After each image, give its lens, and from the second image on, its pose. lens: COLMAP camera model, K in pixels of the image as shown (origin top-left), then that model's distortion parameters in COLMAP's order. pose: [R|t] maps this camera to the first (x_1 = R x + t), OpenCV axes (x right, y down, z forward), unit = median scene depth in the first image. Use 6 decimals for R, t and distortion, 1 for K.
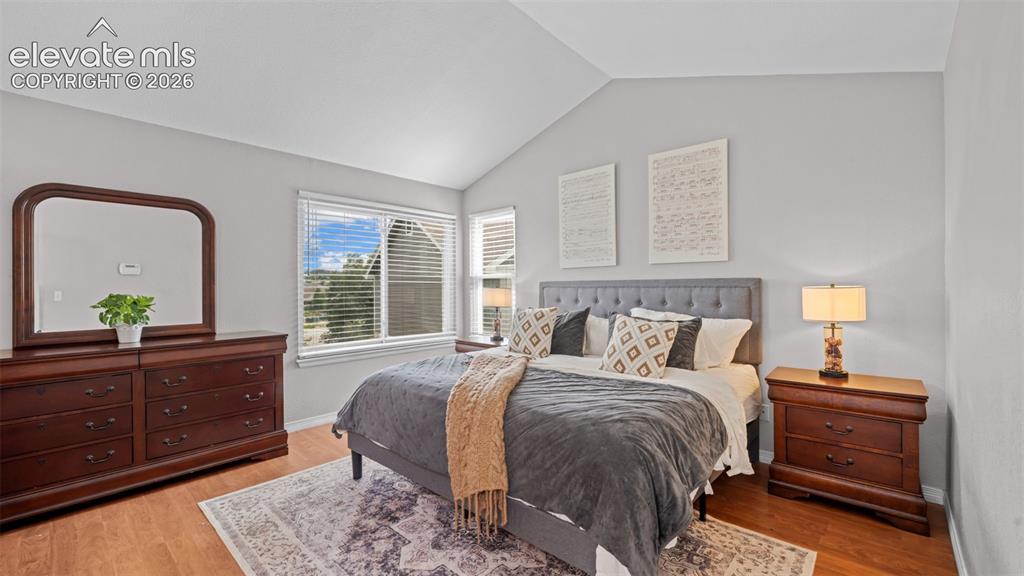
lens RADIAL K [[418.6, 0, 502.5], [0, 418.6, 283.3], [0, 0, 1]] dist [0.000357, -0.000938]
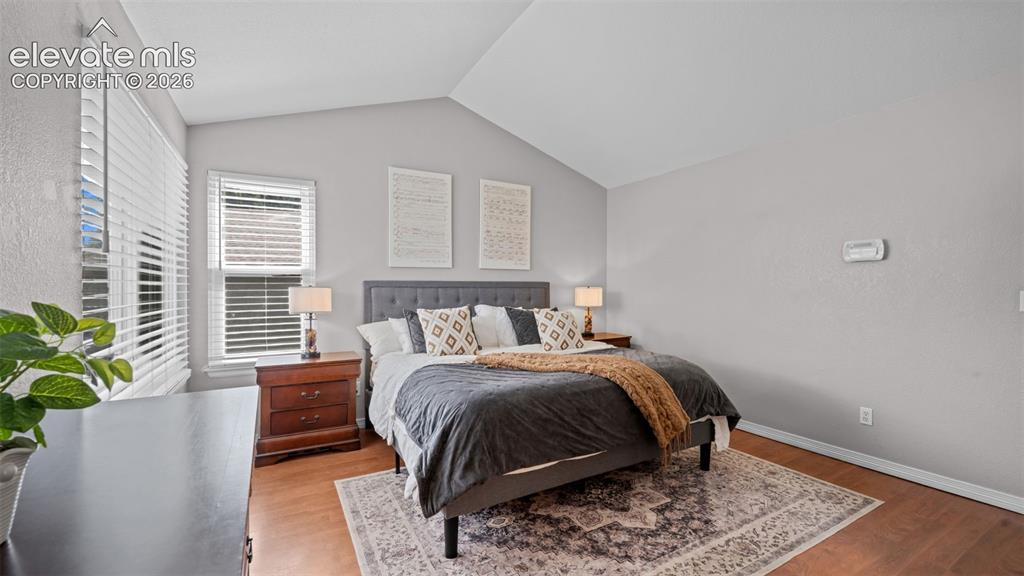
lens RADIAL K [[418.6, 0, 509.3], [0, 418.6, 287.2], [0, 0, 1]] dist [0.000357, -0.000938]
pose [[0.305694, -0.007236, 0.952102, -0.882457], [-0.021531, 0.999663, 0.014511, -0.012114], [-0.951886, -0.024936, 0.305435, 0.609496]]
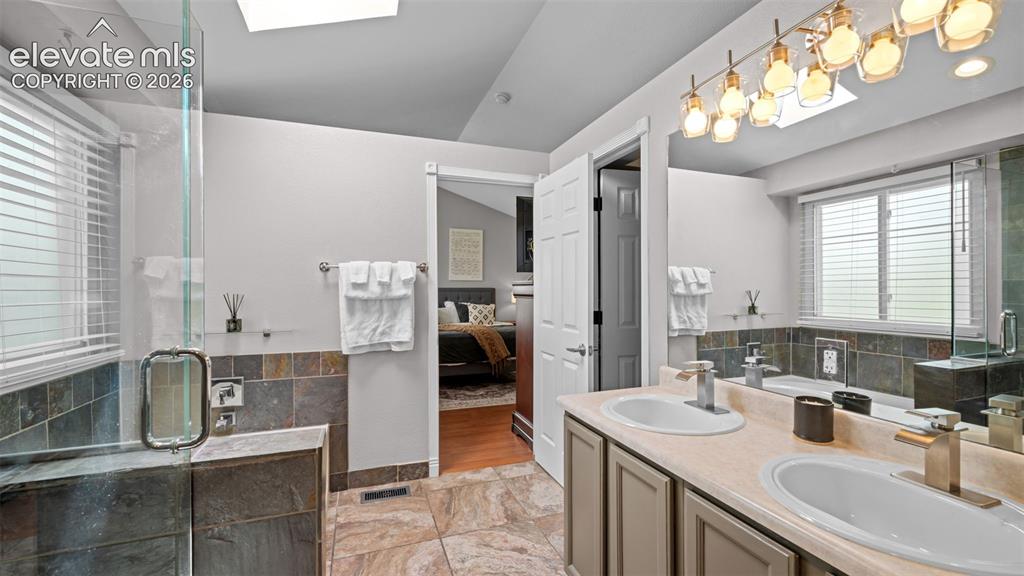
lens RADIAL K [[418.6, 0, 509.3], [0, 418.6, 290.4], [0, 0, 1]] dist [0.000357, -0.000938]
pose [[0.476889, -0.012518, 0.878874, -1.525209], [-0.014449, 0.999652, 0.022078, -0.052461], [-0.878845, -0.023228, 0.476542, -0.303424]]
